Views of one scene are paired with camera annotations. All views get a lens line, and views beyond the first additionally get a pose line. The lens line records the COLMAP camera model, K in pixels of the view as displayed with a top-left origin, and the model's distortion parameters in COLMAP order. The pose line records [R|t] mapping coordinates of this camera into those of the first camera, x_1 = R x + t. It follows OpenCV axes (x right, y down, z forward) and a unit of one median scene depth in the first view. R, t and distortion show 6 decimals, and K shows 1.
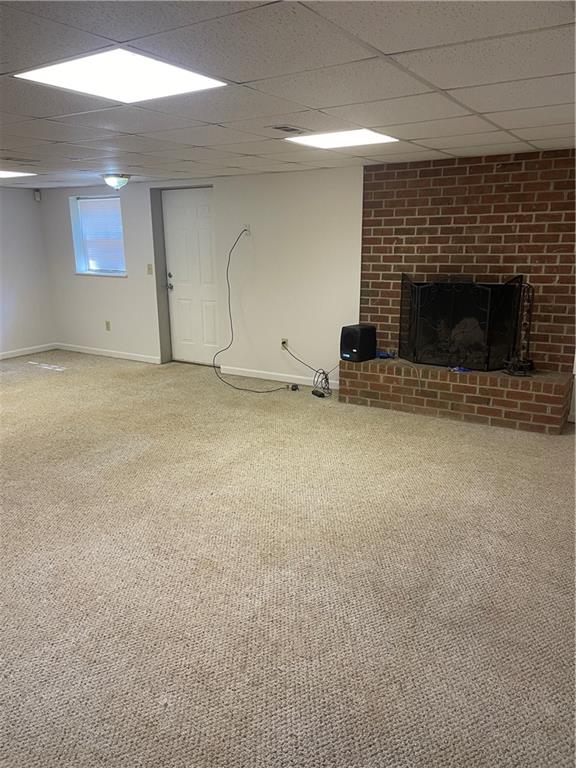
lens RADIAL K [[582.1, 0, 285.0], [0, 582.1, 385.5], [0, 0, 1]] dist [0.124871, -0.226827]
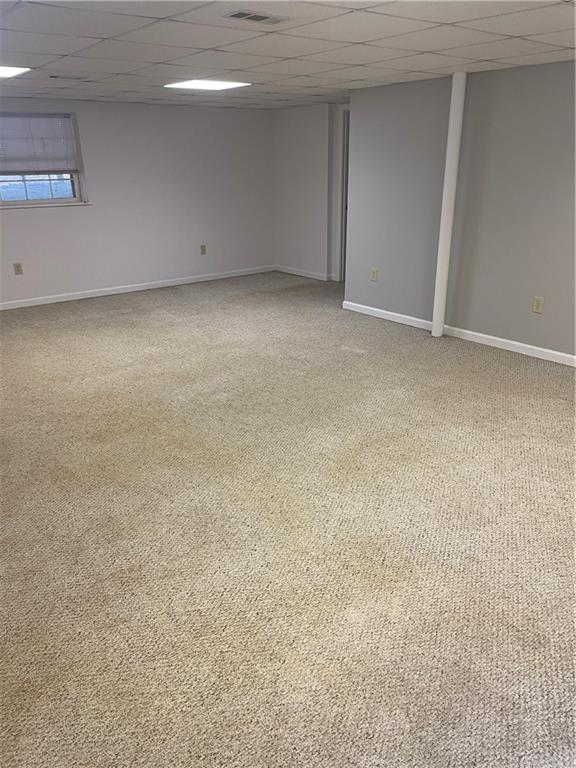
lens RADIAL K [[582.1, 0, 285.0], [0, 582.1, 385.5], [0, 0, 1]] dist [0.124871, -0.226827]
pose [[-0.939511, -0.104091, 0.326318, -0.967147], [0.106952, 0.815916, 0.568193, -0.575628], [-0.325392, 0.568724, -0.755429, 2.261704]]
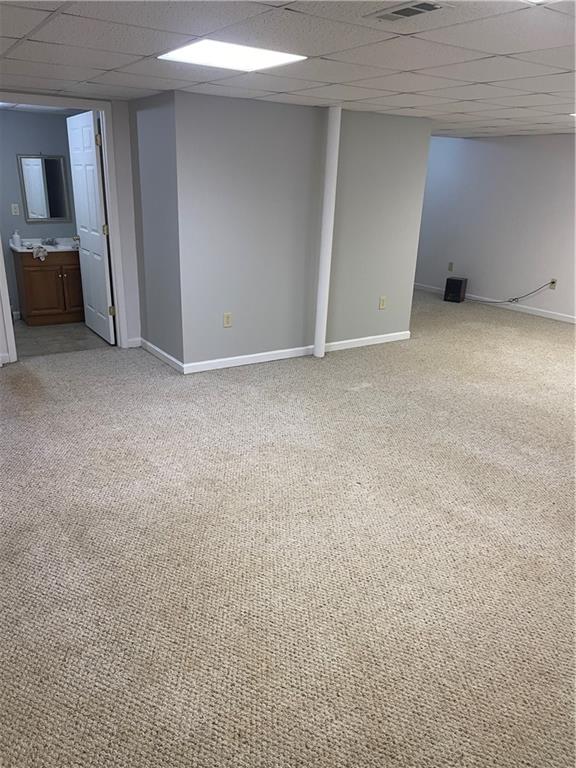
lens RADIAL K [[582.1, 0, 285.0], [0, 582.1, 385.5], [0, 0, 1]] dist [0.124871, -0.226827]
pose [[-0.421531, 0.296175, -0.857083, 0.719452], [-0.254586, 0.868494, 0.425328, -0.329301], [0.870343, 0.397491, -0.290695, 1.232149]]
